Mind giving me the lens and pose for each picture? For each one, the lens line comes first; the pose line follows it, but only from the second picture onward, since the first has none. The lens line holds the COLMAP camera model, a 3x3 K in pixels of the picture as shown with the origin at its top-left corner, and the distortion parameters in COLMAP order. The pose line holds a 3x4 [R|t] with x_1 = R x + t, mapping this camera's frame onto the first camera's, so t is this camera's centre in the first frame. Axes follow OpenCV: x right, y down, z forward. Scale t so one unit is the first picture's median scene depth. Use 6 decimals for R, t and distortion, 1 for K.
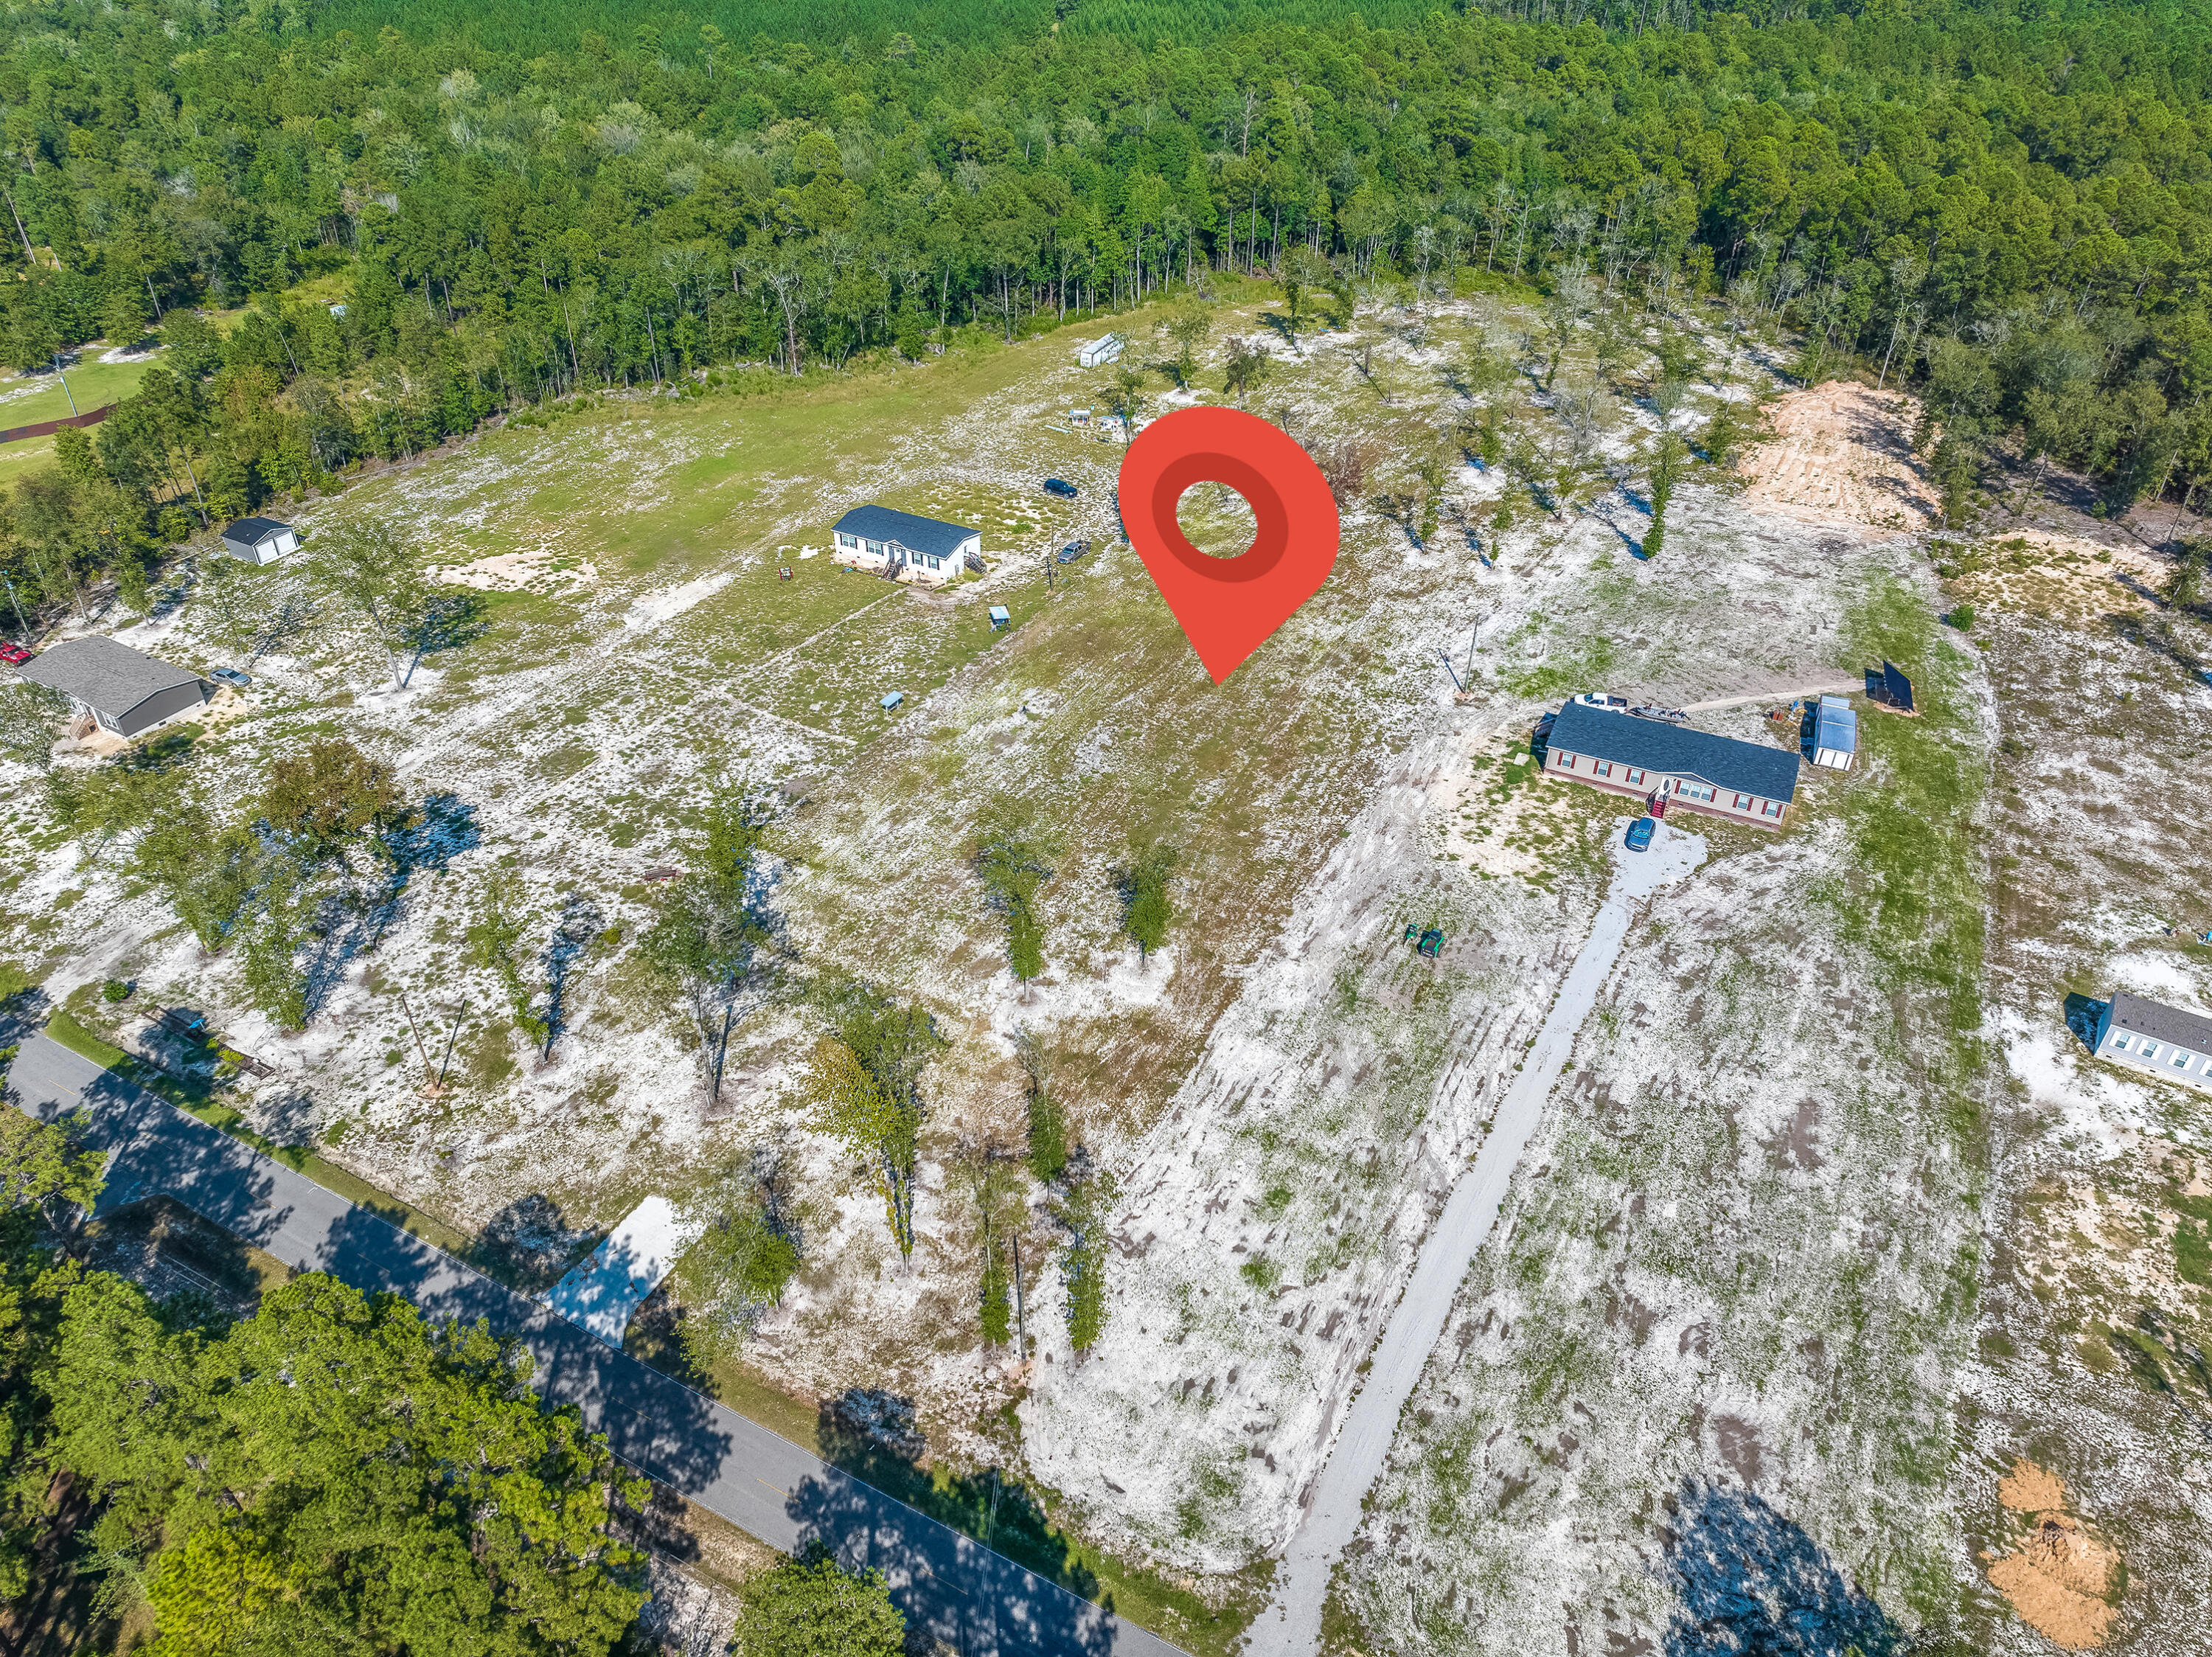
lens RADIAL K [[1566.6, 0, 1106.0], [0, 1566.6, 794.5], [0, 0, 1]] dist [-0.039215, 0.021159]
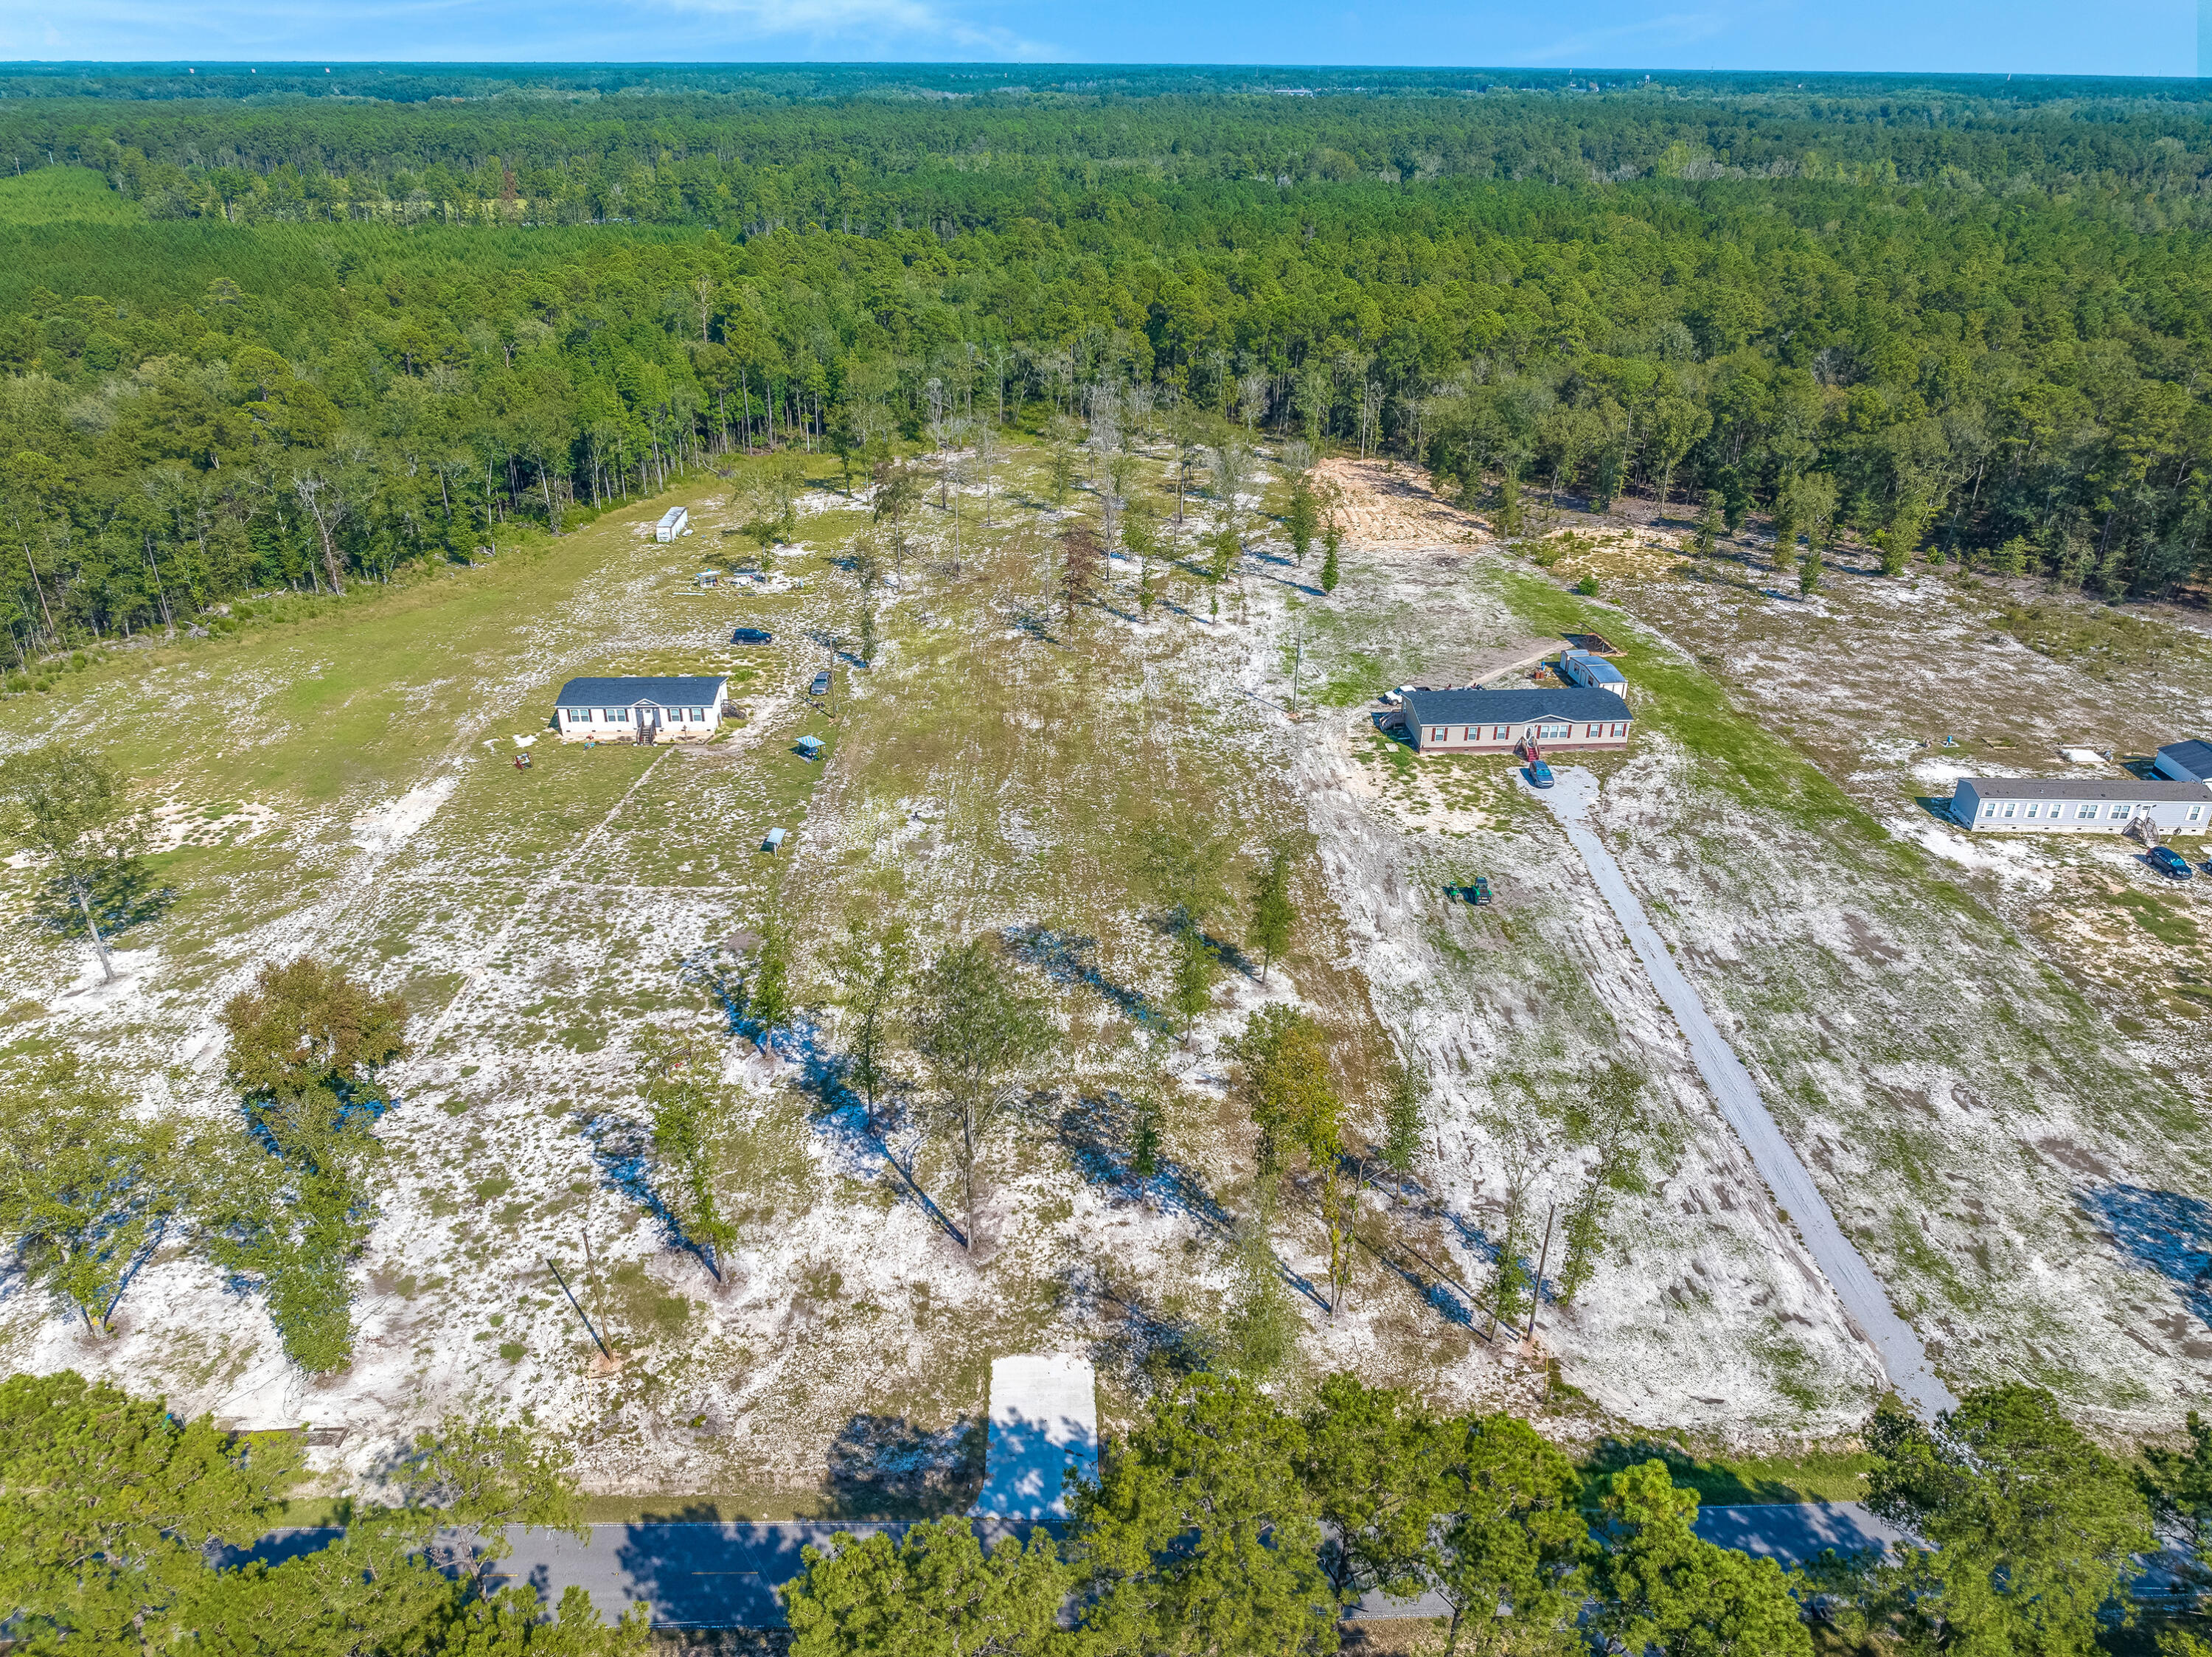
lens RADIAL K [[1549.6, 0, 1102.7], [0, 1549.6, 819.2], [0, 0, 1]] dist [-0.043142, 0.031012]
pose [[0.869053, -0.216723, 0.444722, -0.452312], [0.278654, 0.957214, -0.078060, 0.060520], [-0.408777, 0.191762, 0.892261, 0.191908]]
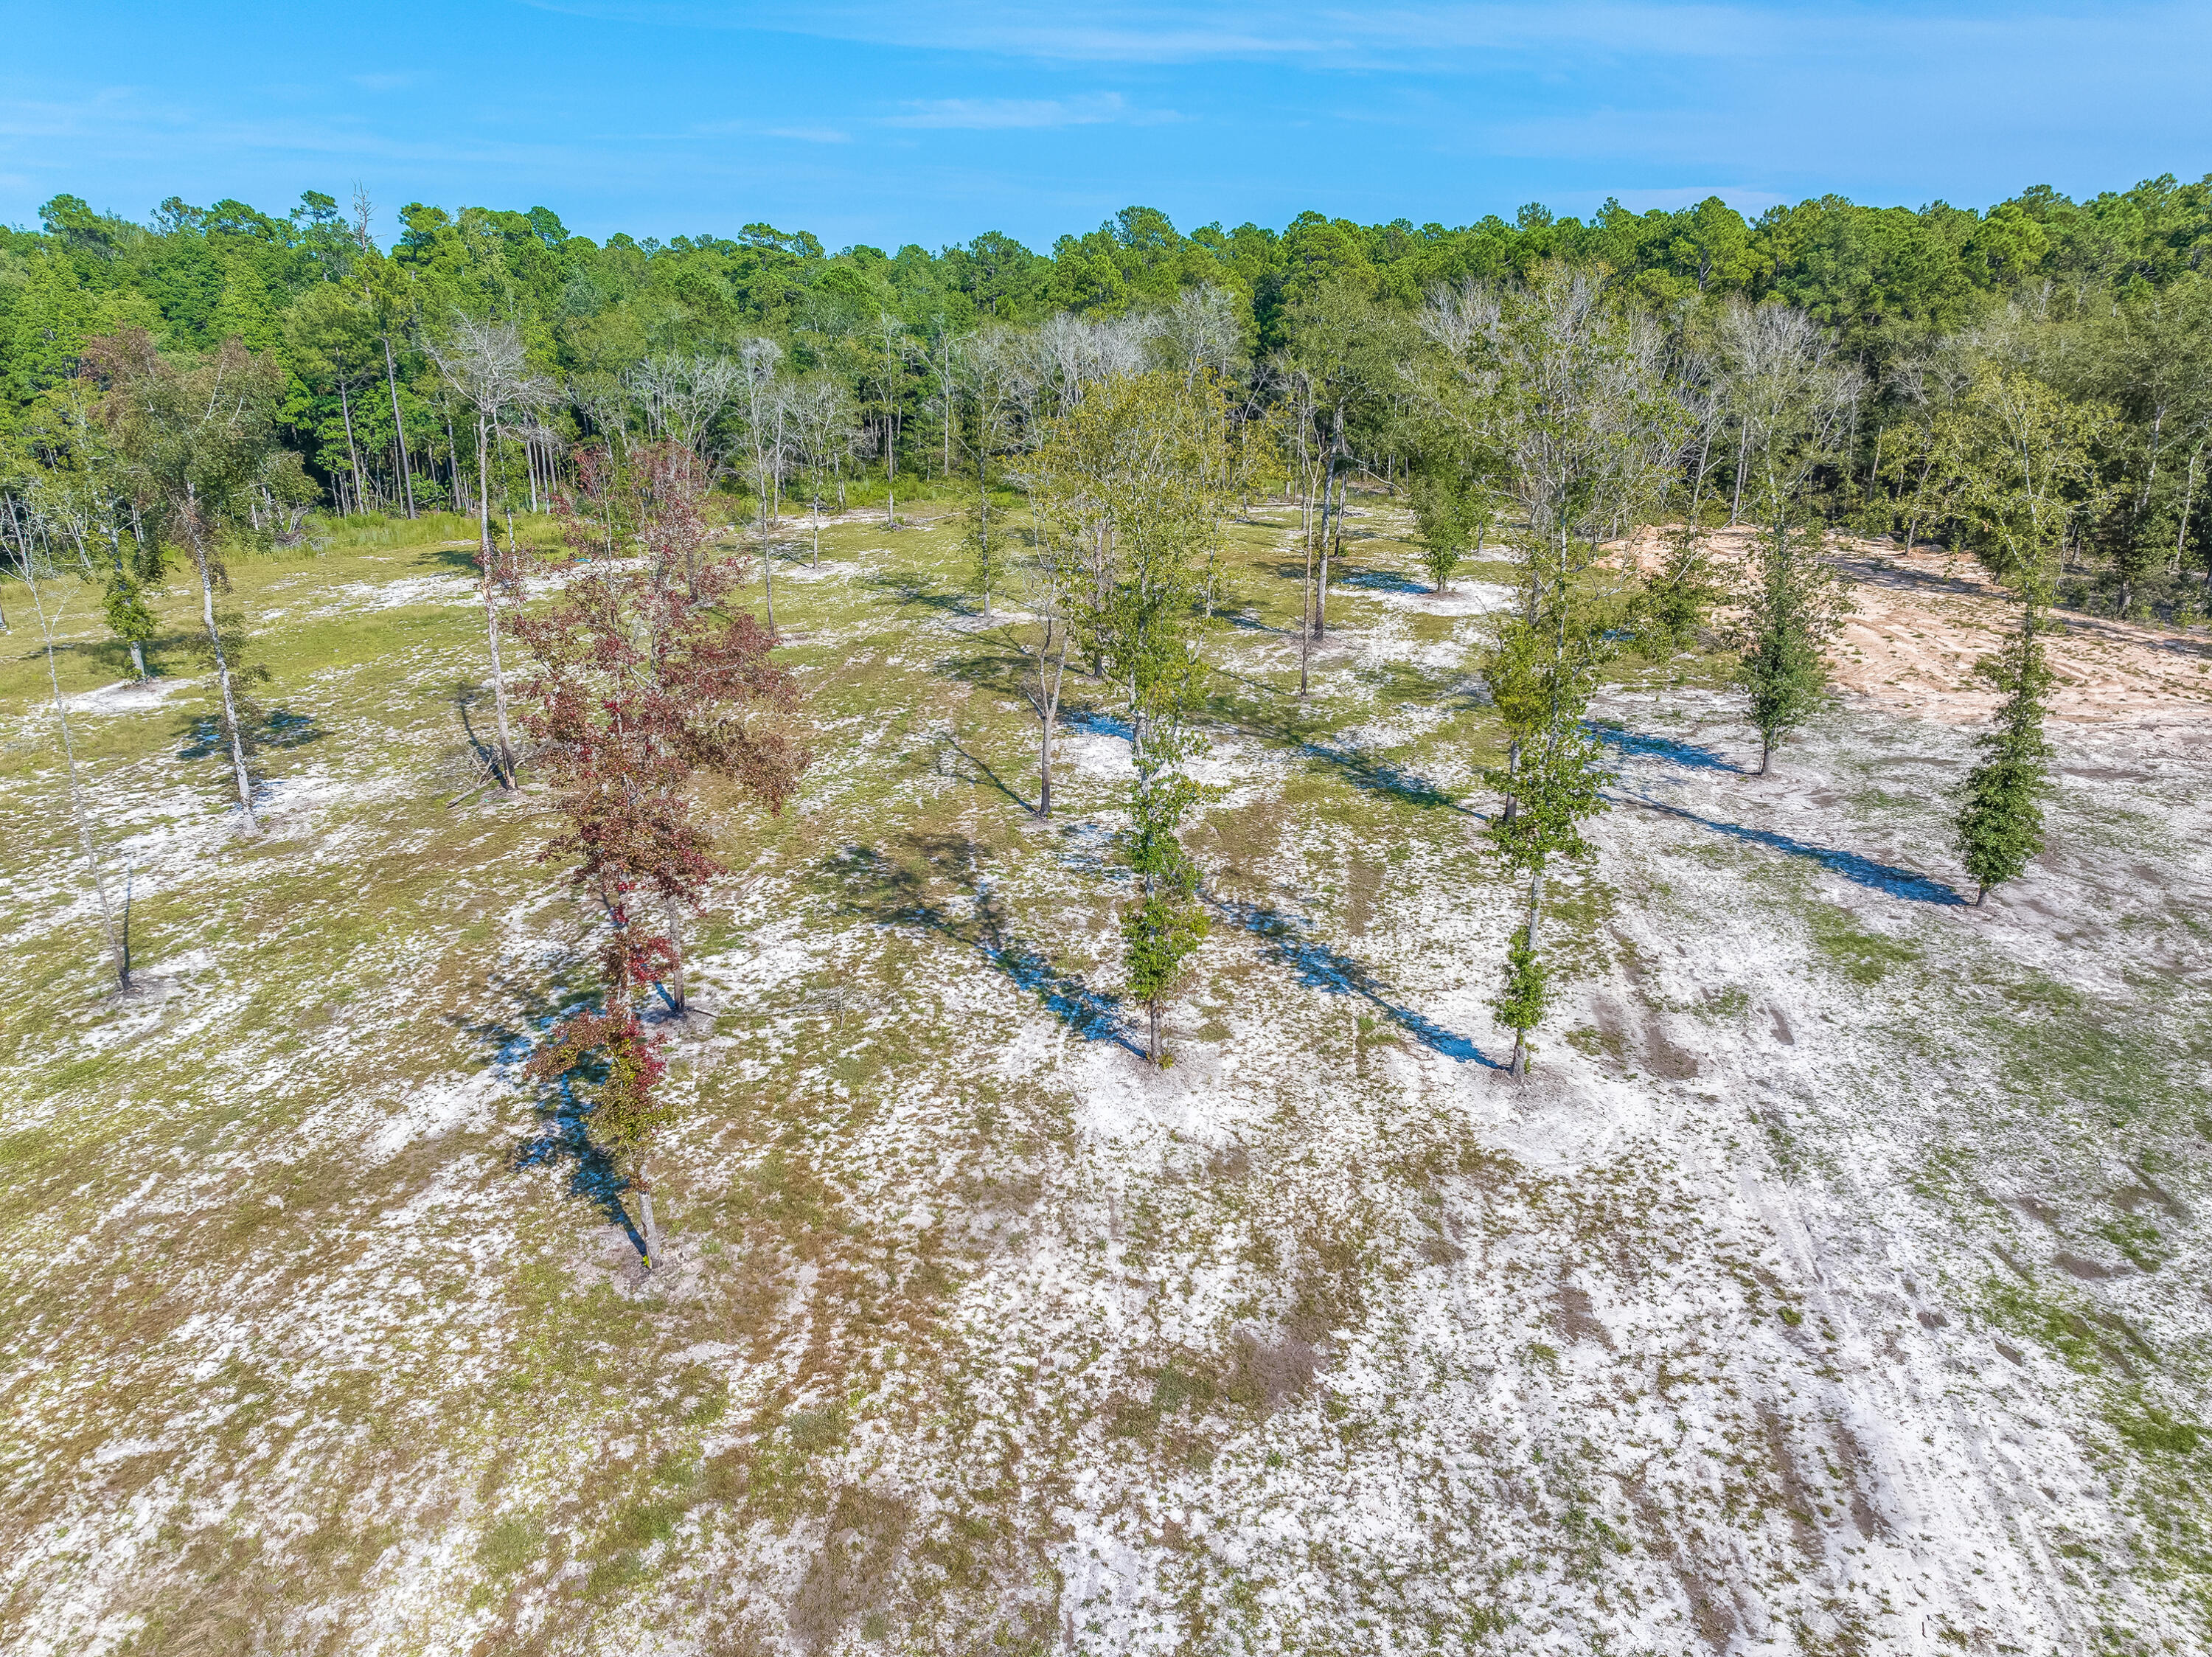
lens RADIAL K [[1549.6, 0, 1102.7], [0, 1549.6, 819.2], [0, 0, 1]] dist [-0.043142, 0.031012]
pose [[0.903653, -0.143828, 0.403391, 0.185204], [0.246424, 0.944993, -0.215088, -0.214383], [-0.350266, 0.293770, 0.889389, 1.230384]]
